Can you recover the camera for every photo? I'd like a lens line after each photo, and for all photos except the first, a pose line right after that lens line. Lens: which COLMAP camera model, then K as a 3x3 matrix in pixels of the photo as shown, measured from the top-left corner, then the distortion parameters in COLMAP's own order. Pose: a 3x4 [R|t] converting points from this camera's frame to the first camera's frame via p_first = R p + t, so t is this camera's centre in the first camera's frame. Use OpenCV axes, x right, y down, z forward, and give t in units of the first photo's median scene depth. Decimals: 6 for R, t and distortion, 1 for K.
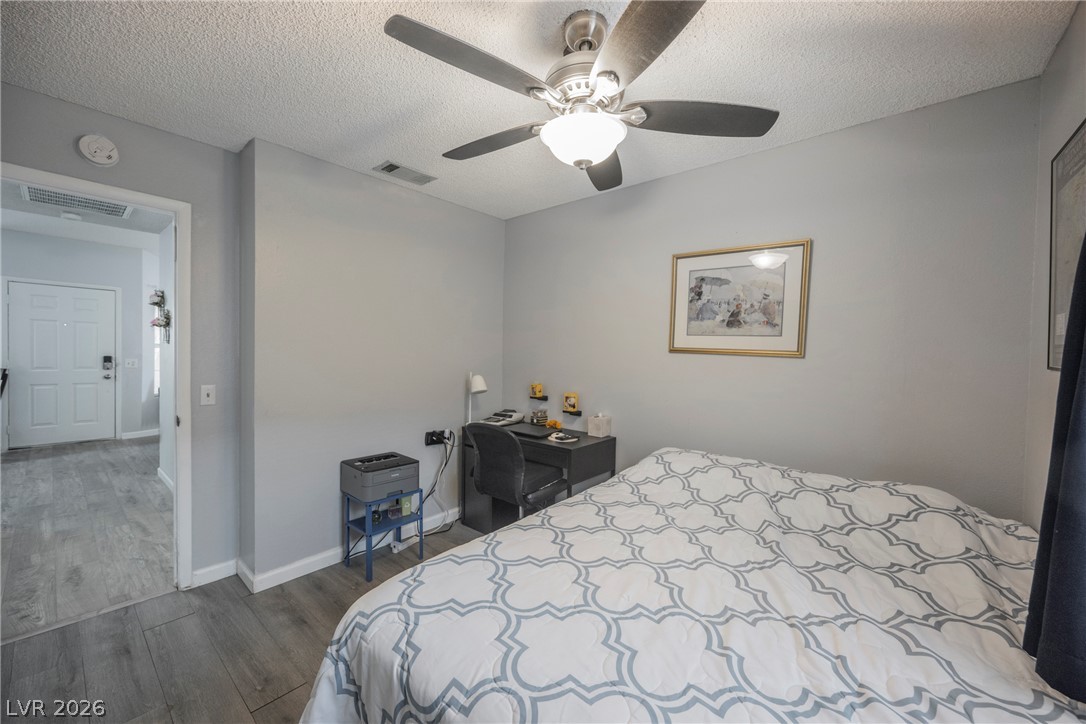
lens RADIAL K [[422.9, 0, 540.9], [0, 422.9, 362.1], [0, 0, 1]] dist [0.000782, 0.000018]
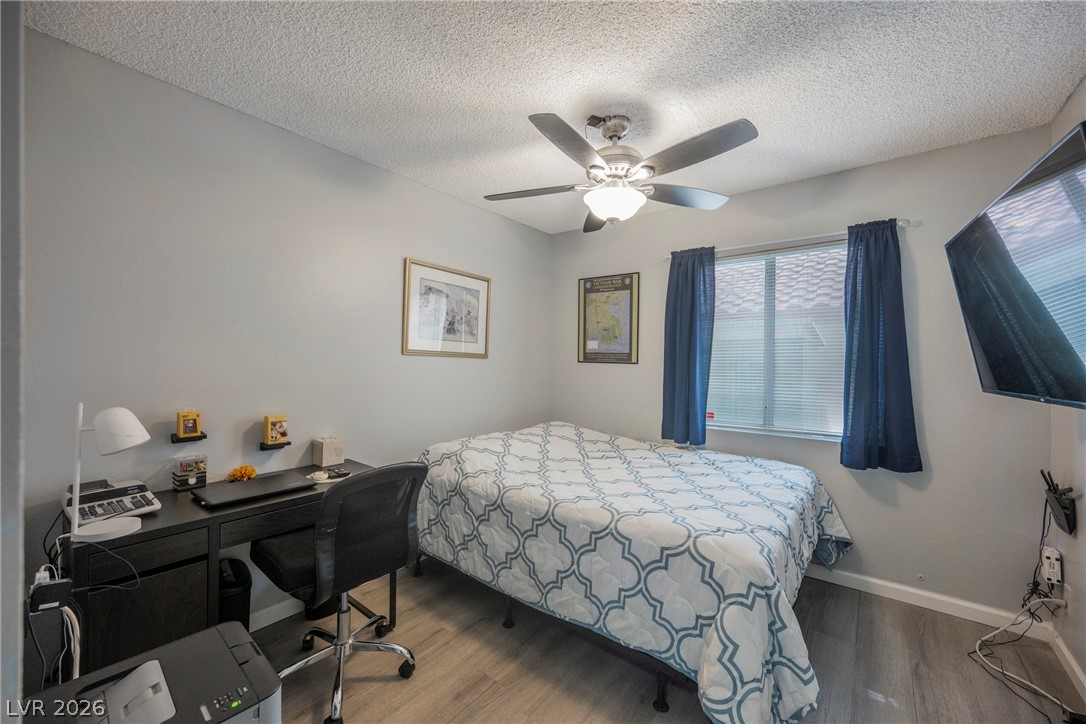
lens RADIAL K [[422.9, 0, 540.8], [0, 422.9, 364.4], [0, 0, 1]] dist [0.000782, 0.000018]
pose [[-0.047935, -0.023842, 0.998566, -0.784514], [0.017267, 0.999546, 0.024694, -0.020118], [-0.998701, 0.018426, -0.047502, 0.805194]]
